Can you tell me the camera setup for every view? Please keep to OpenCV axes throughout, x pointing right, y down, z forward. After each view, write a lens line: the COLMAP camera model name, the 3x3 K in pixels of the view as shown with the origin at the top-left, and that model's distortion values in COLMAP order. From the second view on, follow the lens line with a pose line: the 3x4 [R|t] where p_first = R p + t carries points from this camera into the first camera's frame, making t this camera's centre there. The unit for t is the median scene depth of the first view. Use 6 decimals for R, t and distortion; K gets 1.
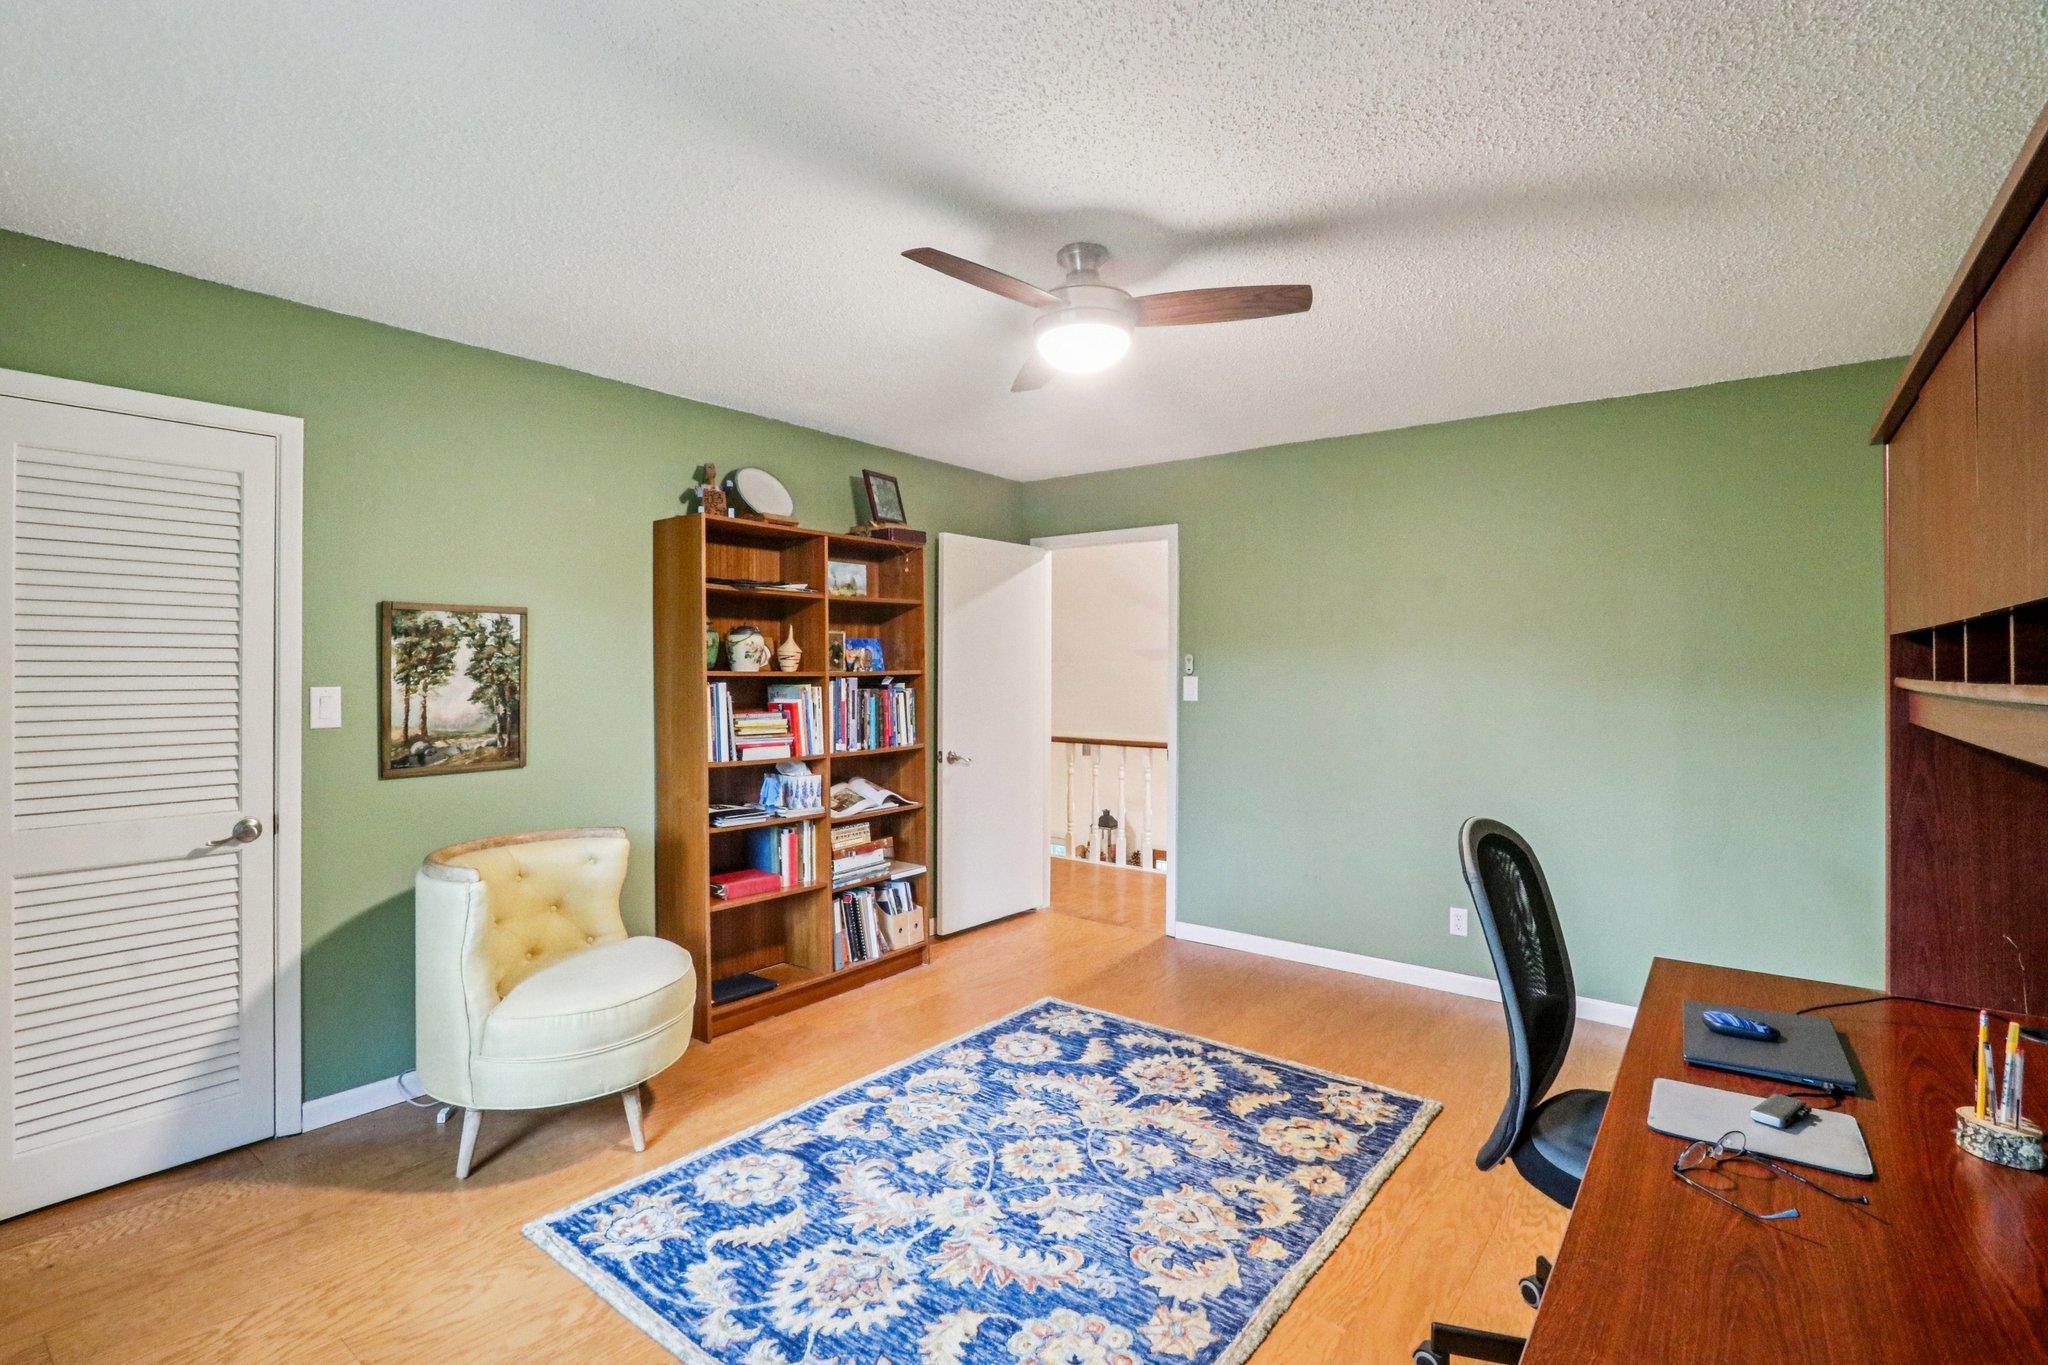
lens RADIAL K [[972.3, 0, 1003.6], [0, 972.3, 666.3], [0, 0, 1]] dist [-0.025679, 0.004507]
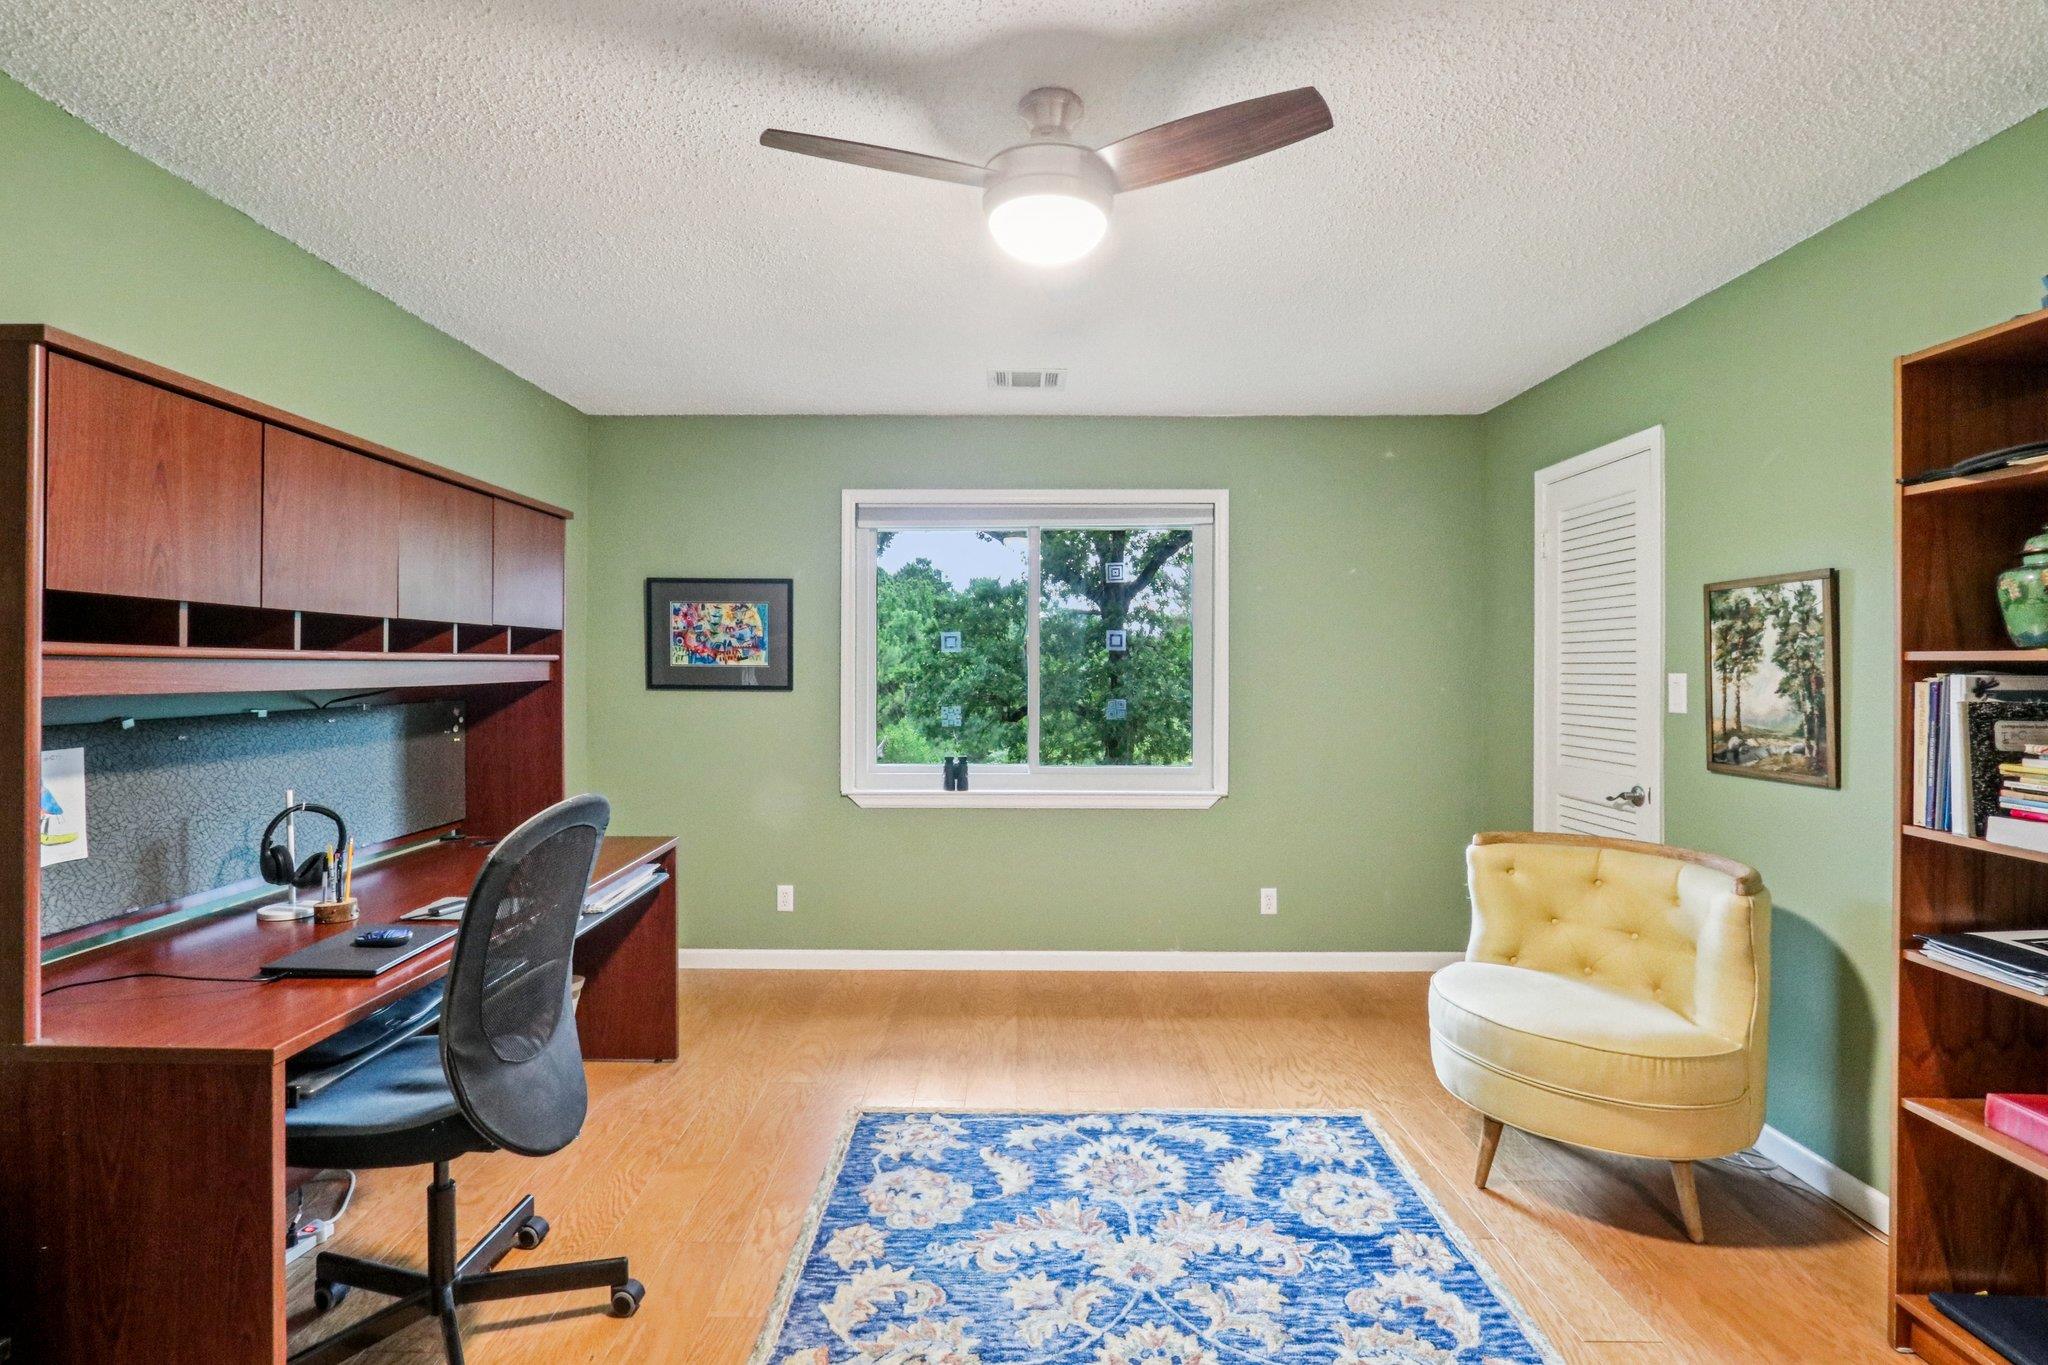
lens RADIAL K [[972.3, 0, 1004.2], [0, 972.3, 681.3], [0, 0, 1]] dist [-0.025679, 0.004507]
pose [[-0.795988, 0.004915, -0.605293, 0.565561], [-0.002317, 0.999935, 0.011166, 0.022657], [0.605308, 0.010290, -0.795925, 1.565887]]
